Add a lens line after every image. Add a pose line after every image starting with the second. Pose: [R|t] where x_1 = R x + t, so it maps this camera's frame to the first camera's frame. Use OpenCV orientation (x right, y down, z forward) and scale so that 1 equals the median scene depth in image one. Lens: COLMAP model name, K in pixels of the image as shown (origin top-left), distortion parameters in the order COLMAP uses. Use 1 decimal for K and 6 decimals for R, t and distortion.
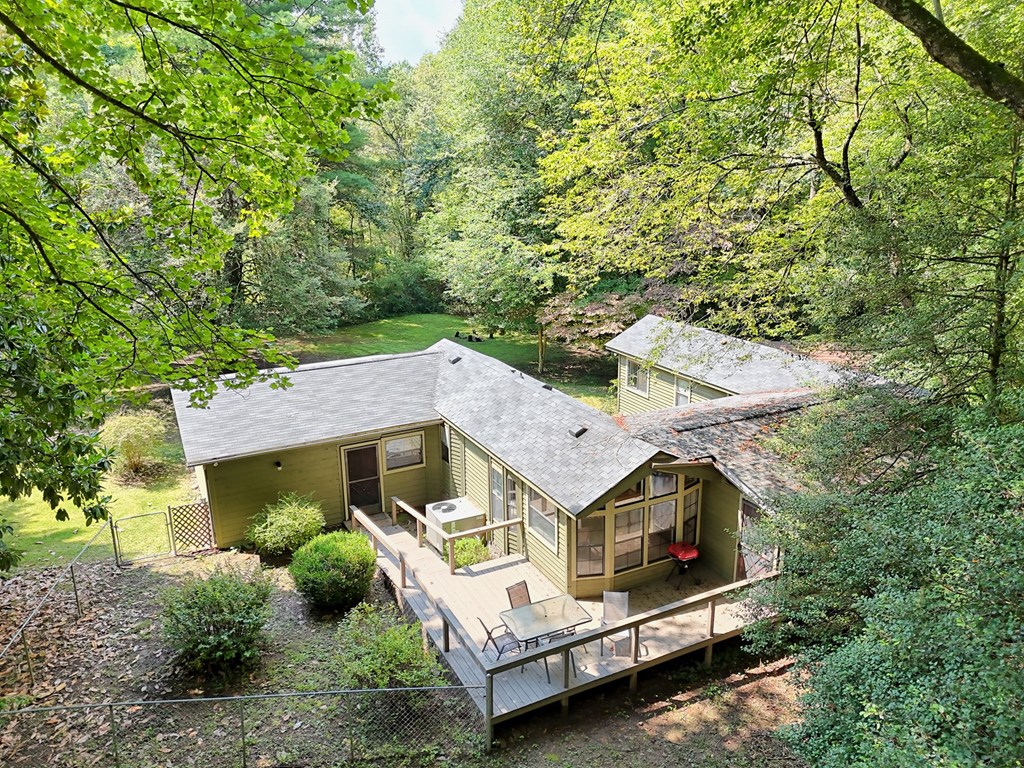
lens RADIAL K [[748.6, 0, 511.9], [0, 748.6, 384.9], [0, 0, 1]] dist [0.070878, -0.060552]
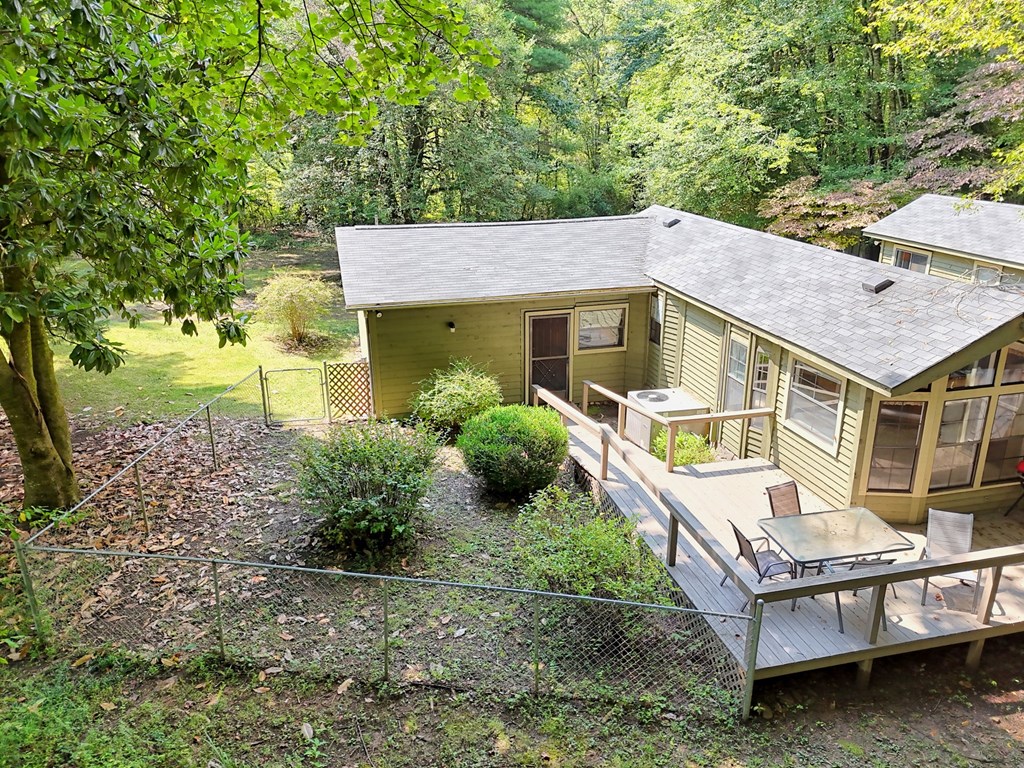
lens RADIAL K [[748.6, 0, 513.9], [0, 748.6, 381.2], [0, 0, 1]] dist [0.070878, -0.060552]
pose [[0.974753, 0.082414, -0.207520, -0.087839], [-0.071055, 0.995567, 0.061622, 0.138452], [0.211679, -0.045321, 0.976288, 0.275657]]
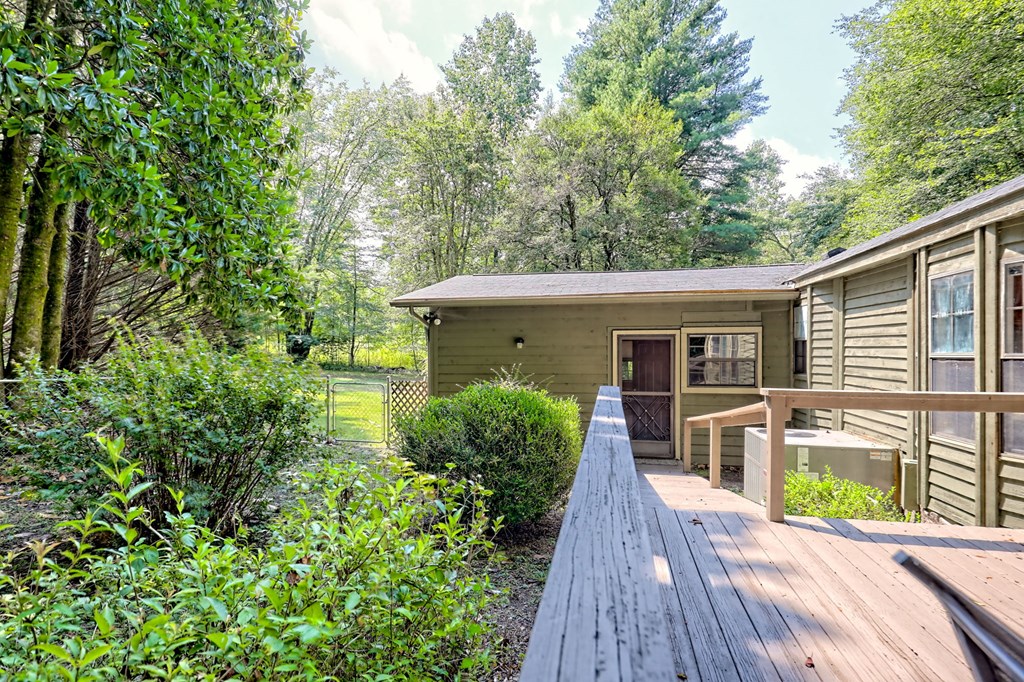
lens RADIAL K [[508.6, 0, 514.7], [0, 508.6, 354.2], [0, 0, 1]] dist [0.004664, 0.000449]
pose [[0.792145, 0.019950, -0.610007, -0.039043], [-0.183937, 0.960801, -0.207434, 0.266326], [0.581957, 0.276521, 0.764763, 0.807613]]
